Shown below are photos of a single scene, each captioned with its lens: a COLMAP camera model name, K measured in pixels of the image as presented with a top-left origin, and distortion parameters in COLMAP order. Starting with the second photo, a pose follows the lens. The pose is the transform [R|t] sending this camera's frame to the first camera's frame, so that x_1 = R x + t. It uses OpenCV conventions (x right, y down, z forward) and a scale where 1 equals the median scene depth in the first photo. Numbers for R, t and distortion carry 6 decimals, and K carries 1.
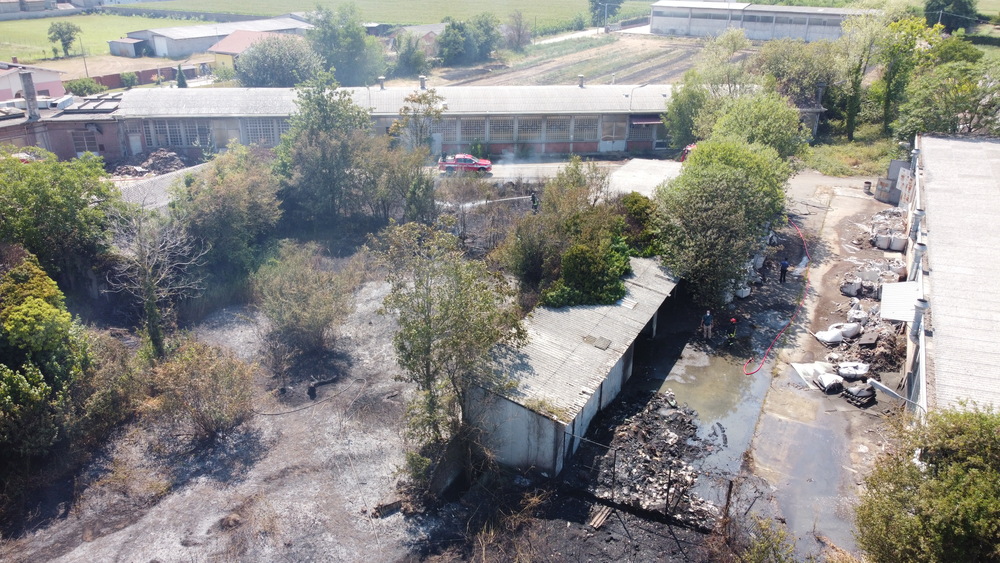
lens RADIAL K [[758.1, 0, 493.9], [0, 758.1, 276.5], [0, 0, 1]] dist [0.006089, -0.011250]
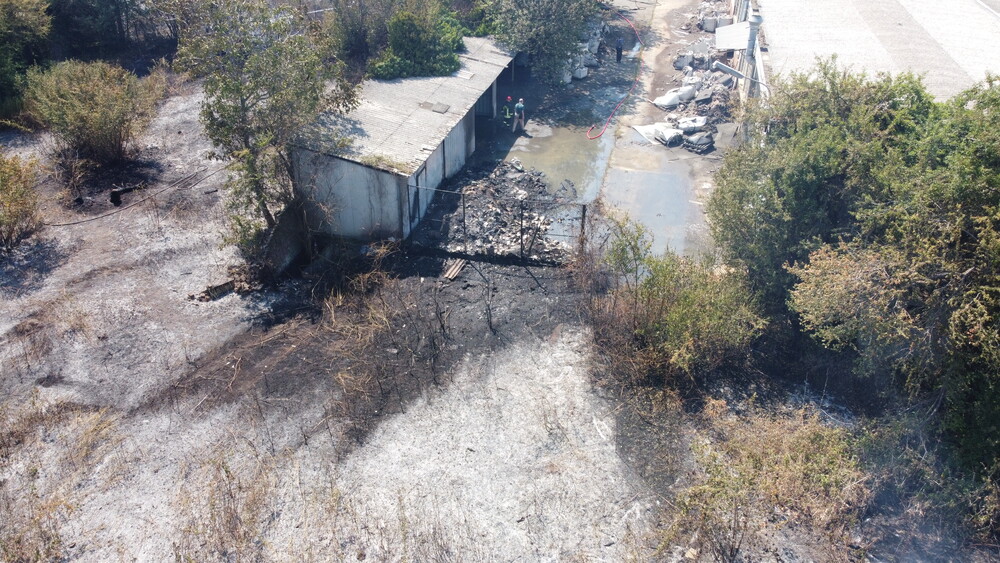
lens RADIAL K [[758.1, 0, 493.9], [0, 758.1, 276.5], [0, 0, 1]] dist [0.006089, -0.011250]
pose [[0.974330, -0.121146, 0.189747, 0.005815], [0.090573, 0.982583, 0.162256, 0.136476], [-0.206099, -0.140905, 0.968333, 0.058257]]
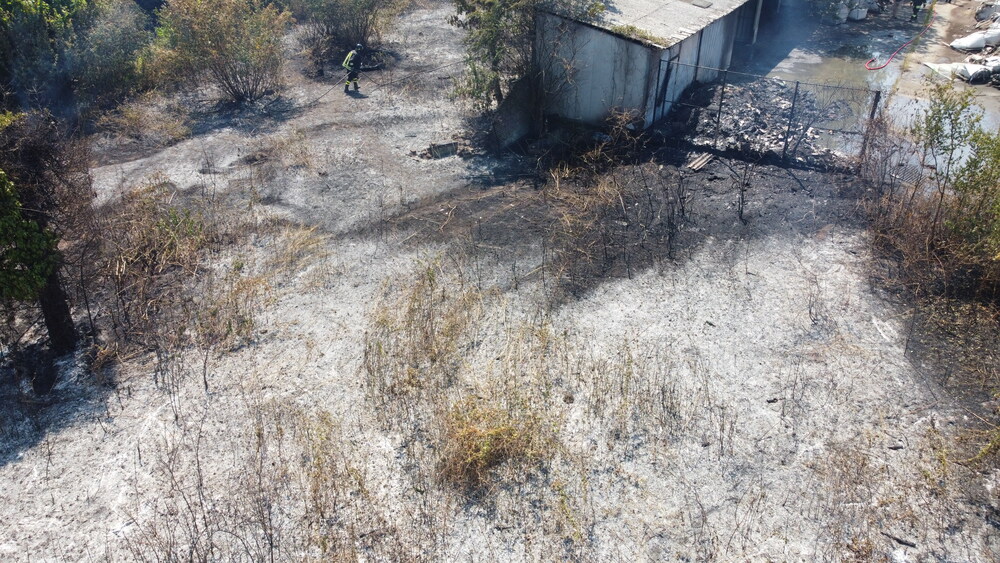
lens RADIAL K [[758.1, 0, 493.9], [0, 758.1, 276.5], [0, 0, 1]] dist [0.006089, -0.011250]
pose [[0.997792, 0.031726, -0.058357, -0.022876], [-0.023612, 0.990588, 0.134822, 0.257385], [0.062085, -0.133146, 0.989150, 0.124211]]
